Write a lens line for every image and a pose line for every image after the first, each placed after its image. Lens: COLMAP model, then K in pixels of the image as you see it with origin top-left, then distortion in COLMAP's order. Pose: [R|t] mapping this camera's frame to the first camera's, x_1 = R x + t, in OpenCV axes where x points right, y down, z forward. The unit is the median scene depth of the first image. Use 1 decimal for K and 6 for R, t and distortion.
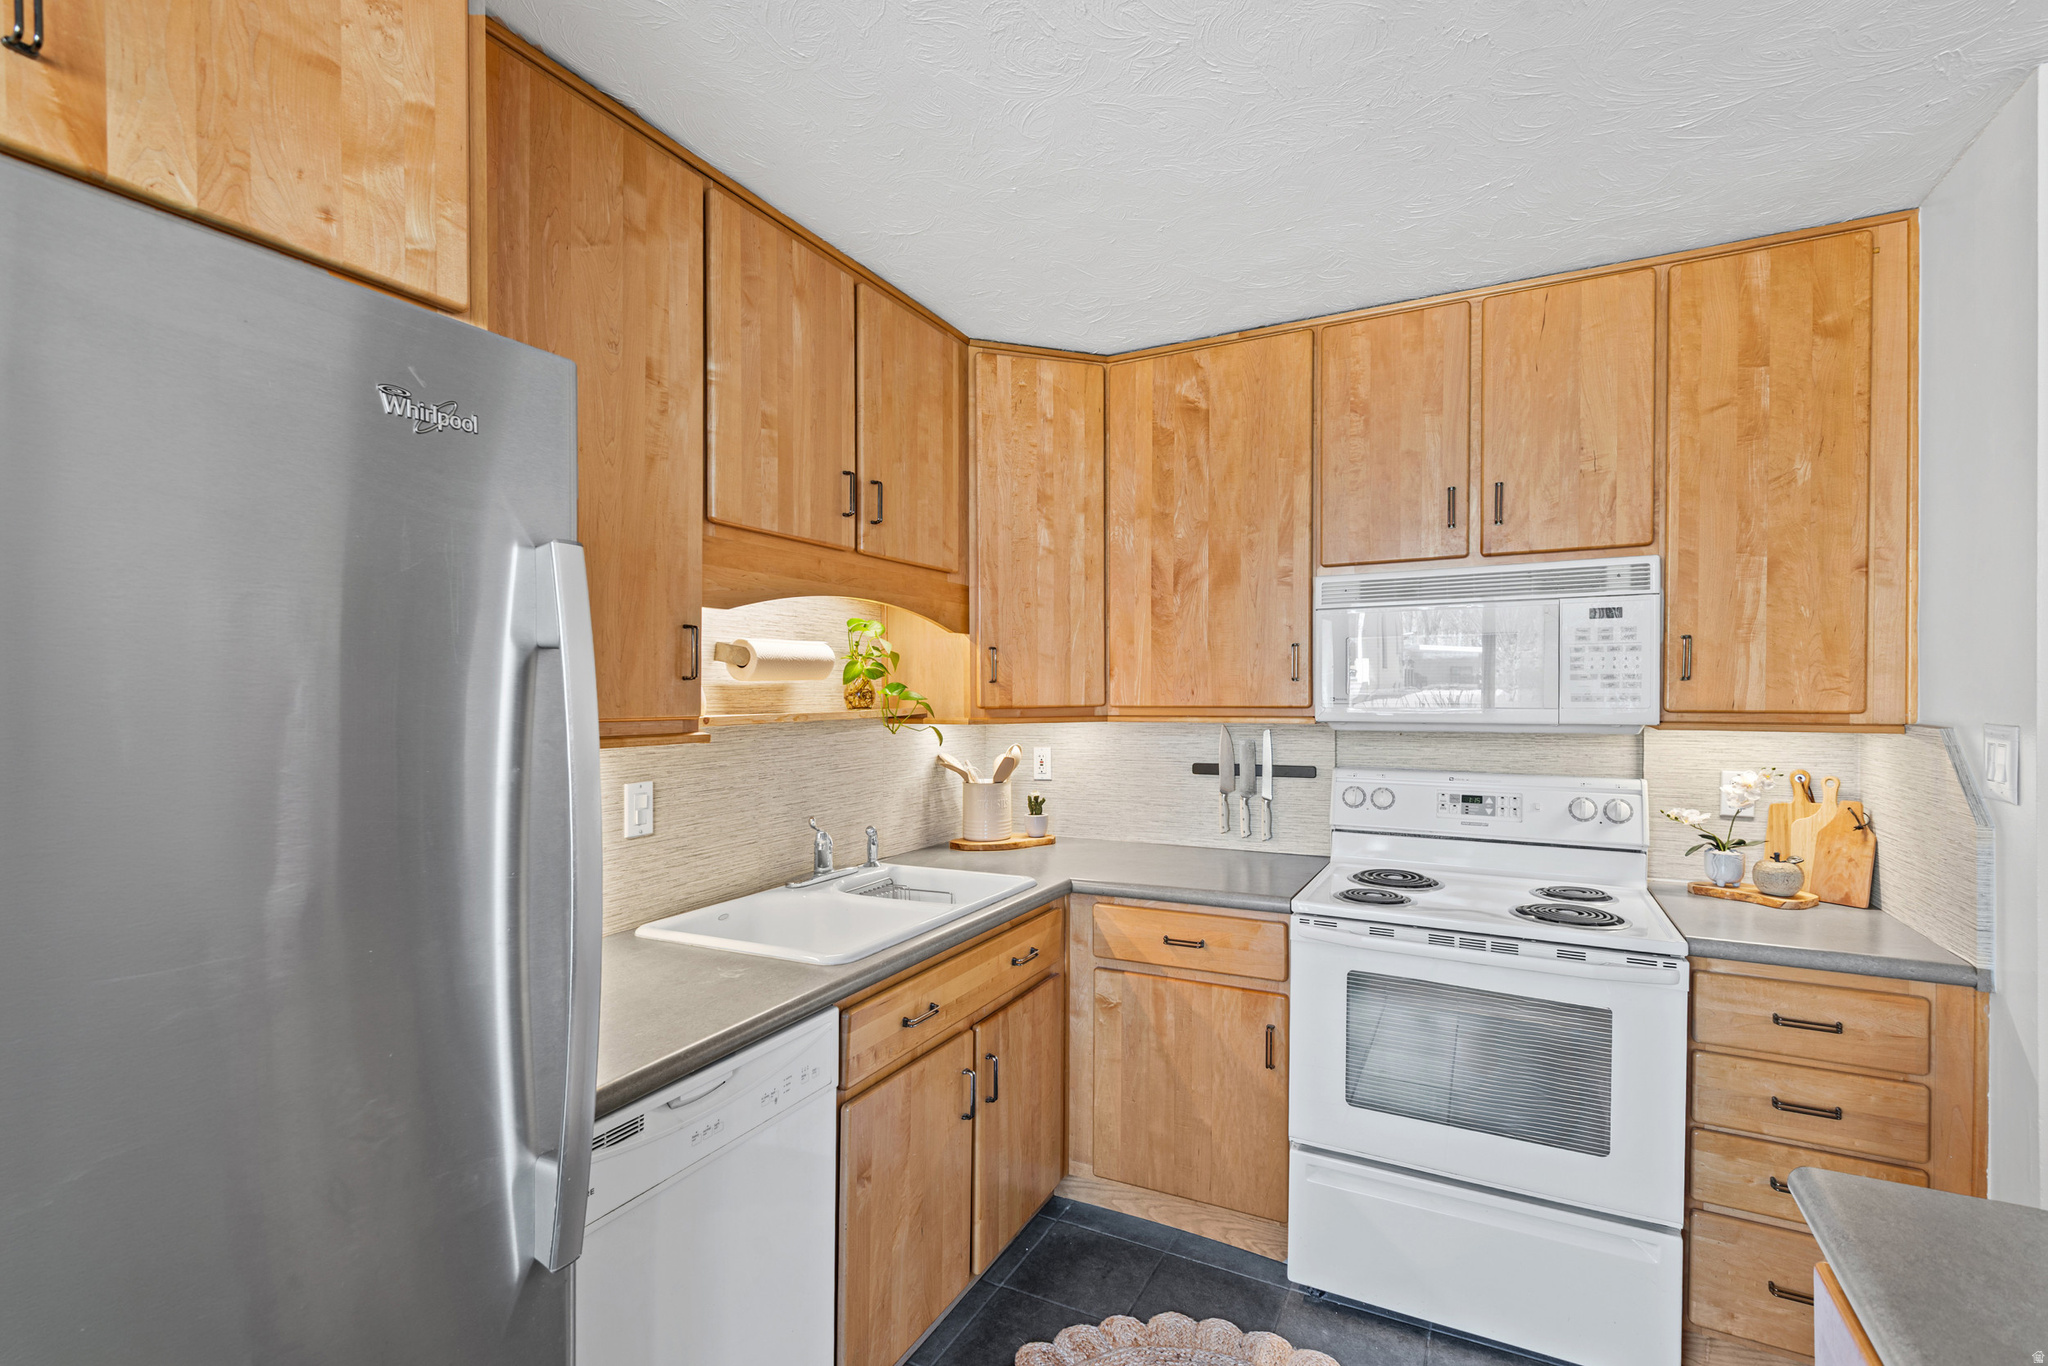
lens RADIAL K [[920.9, 0, 1024.2], [0, 920.9, 695.2], [0, 0, 1]] dist [0.036492, -0.016030]
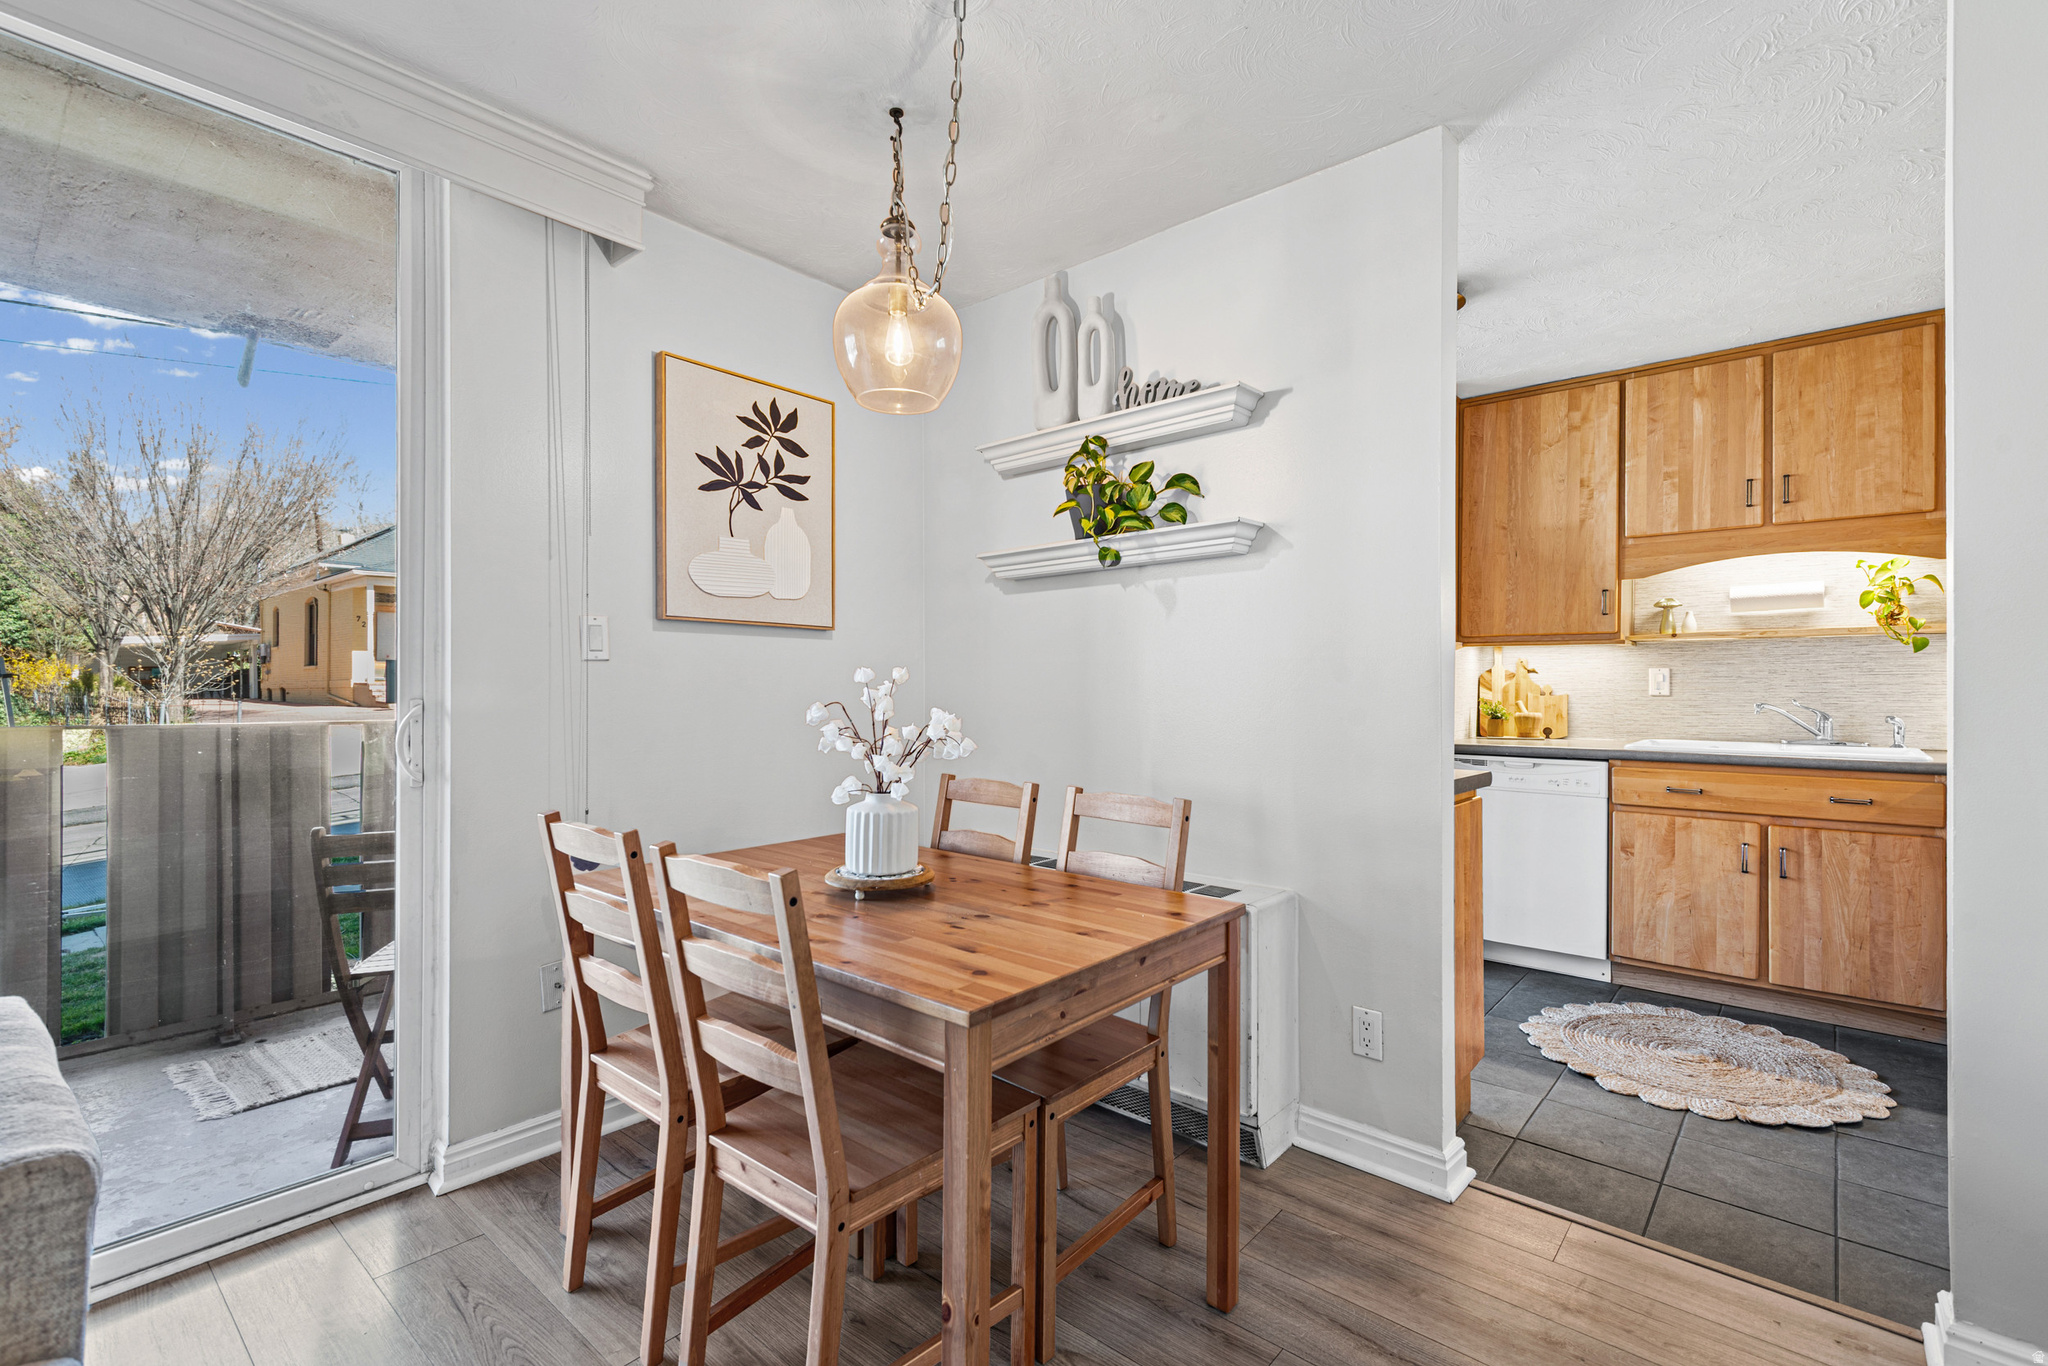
lens RADIAL K [[920.5, 0, 1024.0], [0, 920.5, 683.0], [0, 0, 1]] dist [0.024517, -0.016019]
pose [[-0.239591, 0.004381, -0.970864, 1.690748], [-0.003801, 0.999978, 0.005450, 0.112115], [0.970866, 0.004996, -0.239569, 0.152865]]
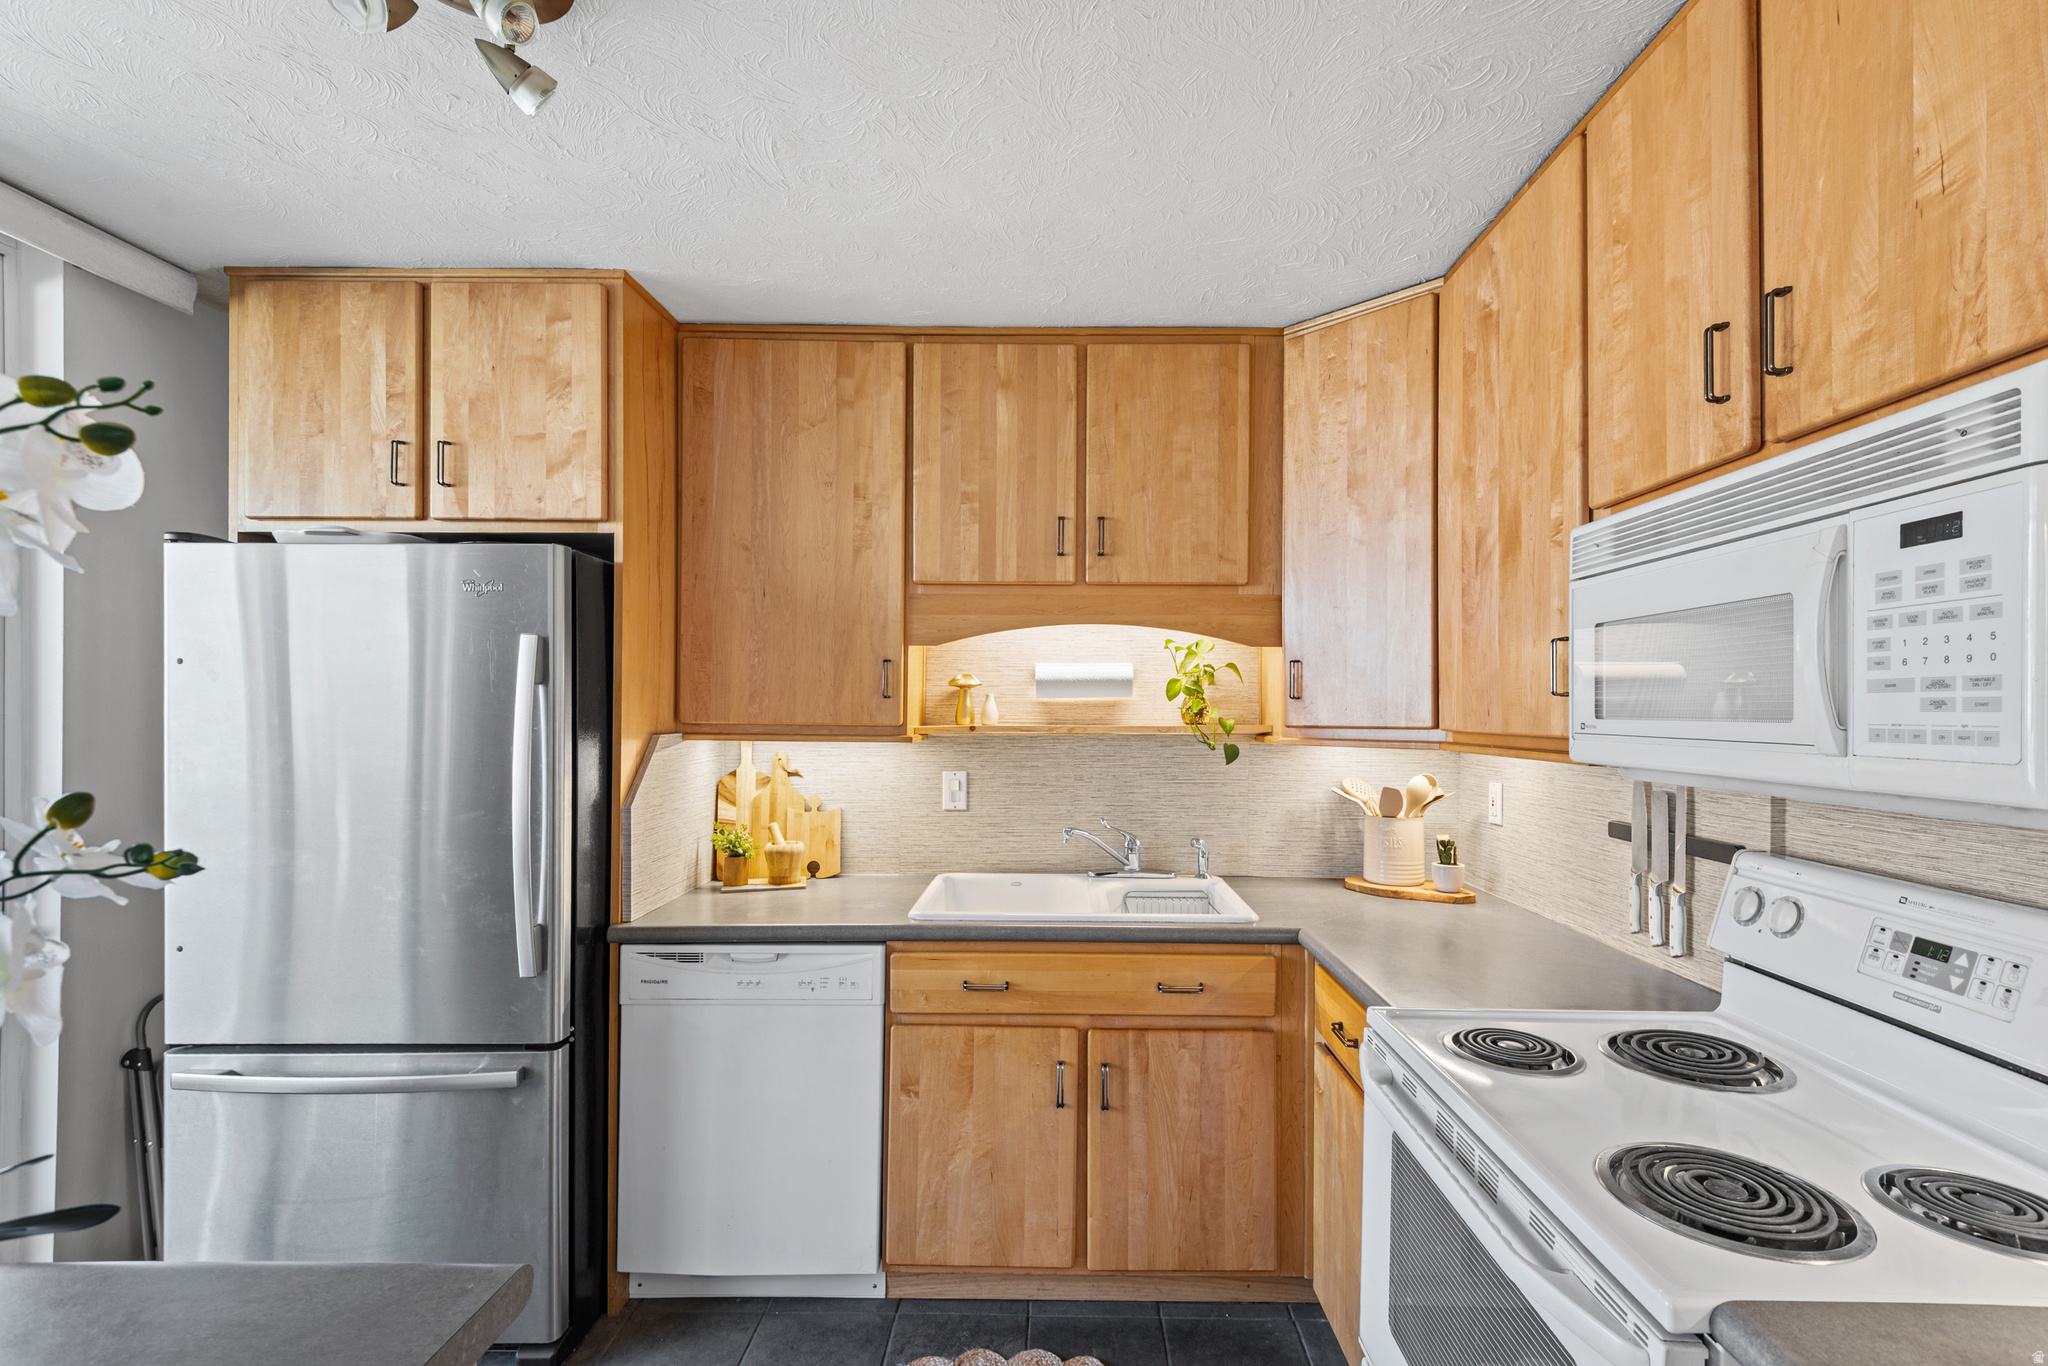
lens RADIAL K [[927.2, 0, 1064.1], [0, 927.2, 702.4], [0, 0, 1]] dist [0.040027, -0.016823]
pose [[0.459168, 0.001981, -0.888347, 0.834390], [-0.010572, 0.999939, -0.003234, -0.006313], [0.888287, 0.010876, 0.459161, 0.470562]]
